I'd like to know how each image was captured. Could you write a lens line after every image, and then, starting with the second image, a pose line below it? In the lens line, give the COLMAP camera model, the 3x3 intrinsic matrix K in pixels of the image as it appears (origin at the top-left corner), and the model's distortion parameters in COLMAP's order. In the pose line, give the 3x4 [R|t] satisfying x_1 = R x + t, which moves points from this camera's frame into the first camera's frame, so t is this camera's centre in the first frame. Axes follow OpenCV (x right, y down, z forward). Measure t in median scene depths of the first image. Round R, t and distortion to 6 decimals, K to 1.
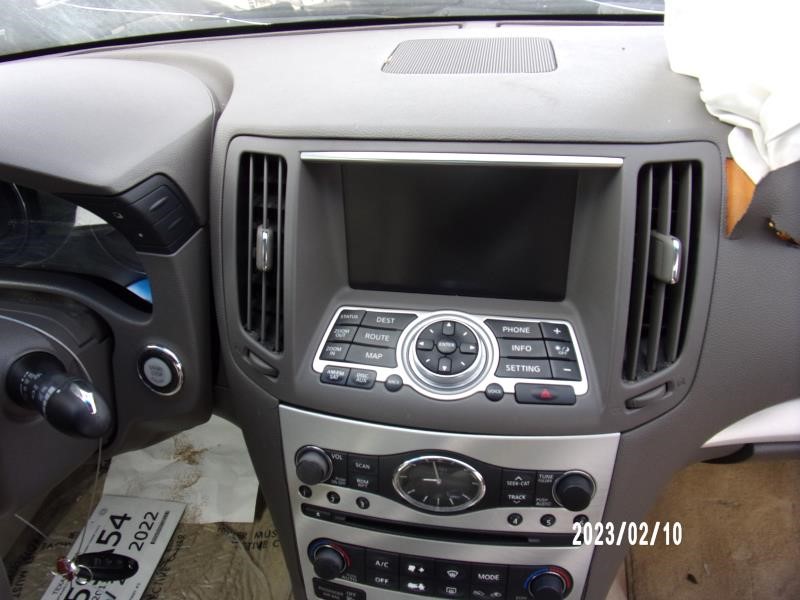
lens RADIAL K [[574.7, 0, 391.6], [0, 574.7, 299.9], [0, 0, 1]] dist [-0.032192, -0.002670]
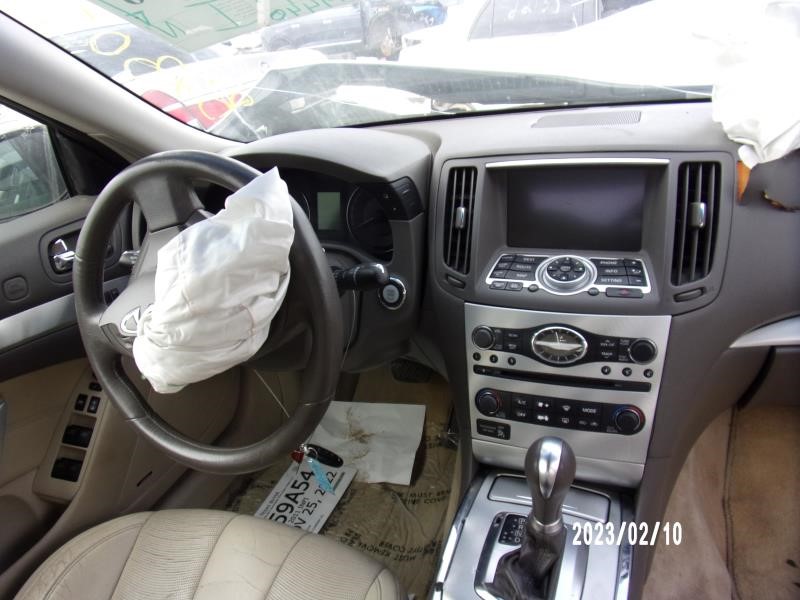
lens RADIAL K [[574.7, 0, 391.6], [0, 574.7, 299.9], [0, 0, 1]] dist [-0.032192, -0.002670]
pose [[0.973725, 0.035873, -0.224882, -0.021558], [-0.076332, 0.981802, -0.173894, 0.498564], [0.214552, 0.186491, 0.958743, -0.724160]]
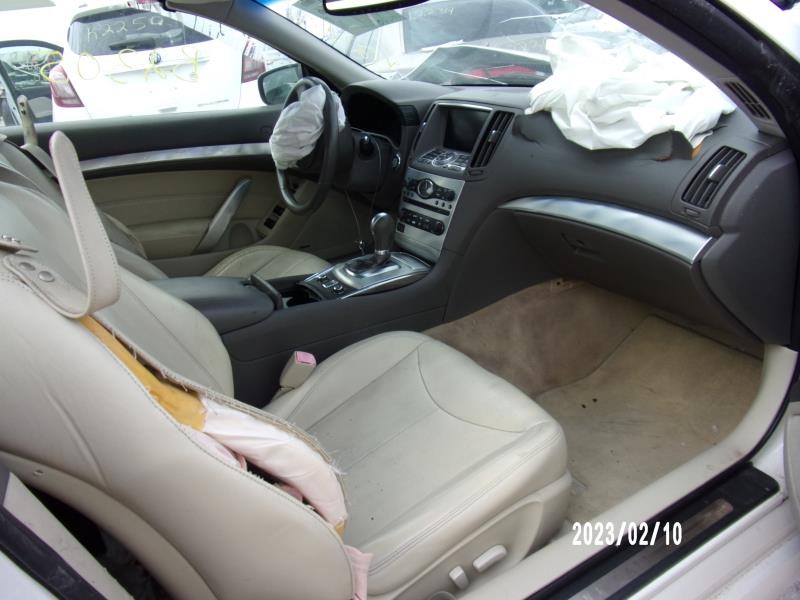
lens RADIAL K [[574.7, 0, 391.6], [0, 574.7, 299.9], [0, 0, 1]] dist [-0.032192, -0.002670]
pose [[0.657414, 0.319961, -0.682226, 2.501442], [-0.428316, 0.903562, 0.011028, 0.957183], [0.619962, 0.284959, 0.731058, -1.491098]]
